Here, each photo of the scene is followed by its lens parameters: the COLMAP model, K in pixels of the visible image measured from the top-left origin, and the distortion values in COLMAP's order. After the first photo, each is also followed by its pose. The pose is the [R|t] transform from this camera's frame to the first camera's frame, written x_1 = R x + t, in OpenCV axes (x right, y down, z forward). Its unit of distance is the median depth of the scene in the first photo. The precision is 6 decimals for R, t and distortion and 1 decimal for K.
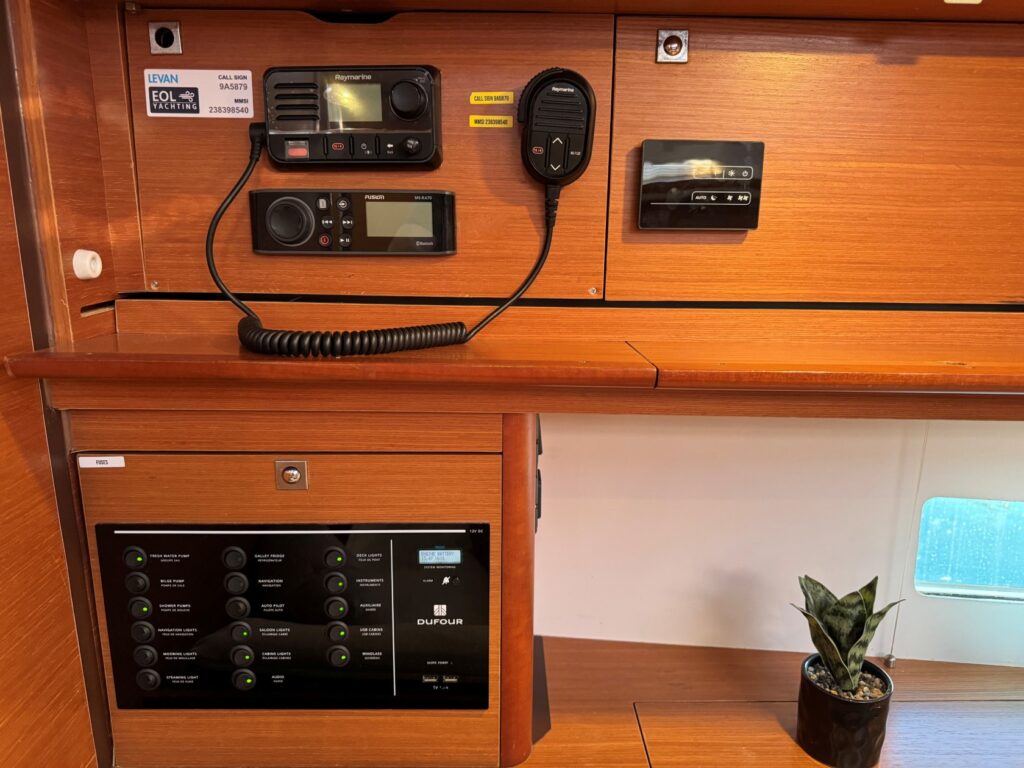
lens RADIAL K [[722.4, 0, 512.0], [0, 722.4, 384.0], [0, 0, 1]] dist [0.002295, 0.000522]
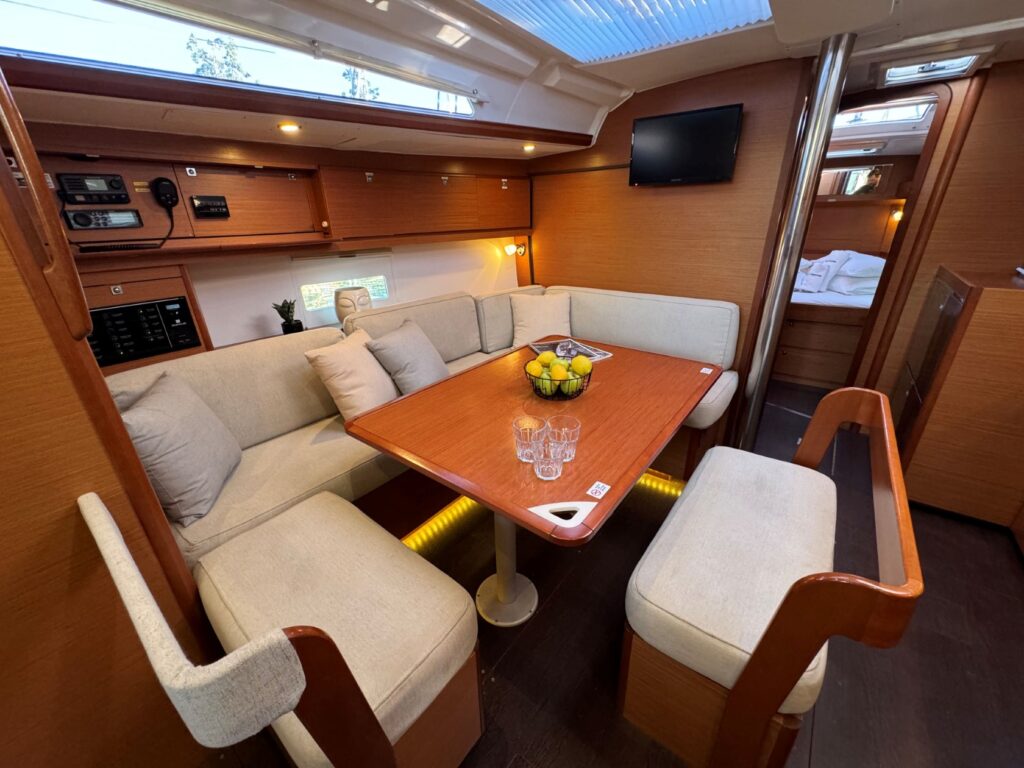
lens RADIAL K [[410.5, 0, 515.3], [0, 410.5, 382.2], [0, 0, 1]] dist [0.001653, 0.000357]
pose [[0.622563, -0.325532, 0.711649, -0.676055], [0.217827, 0.945521, 0.241954, 0.500411], [-0.751643, 0.004385, 0.659556, -1.909049]]
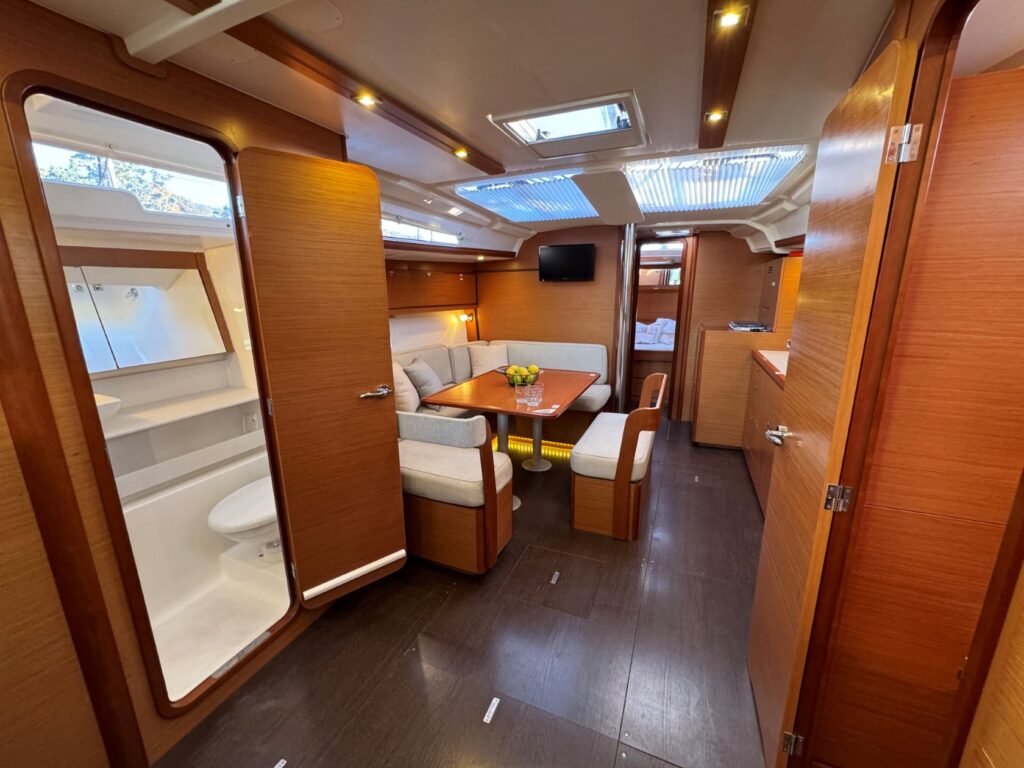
lens RADIAL K [[410.5, 0, 515.3], [0, 410.5, 382.2], [0, 0, 1]] dist [0.001653, 0.000357]
pose [[0.406711, -0.218444, 0.887056, -2.917754], [0.235023, 0.963328, 0.129470, 0.549666], [-0.882808, 0.155821, 0.443136, -2.482188]]
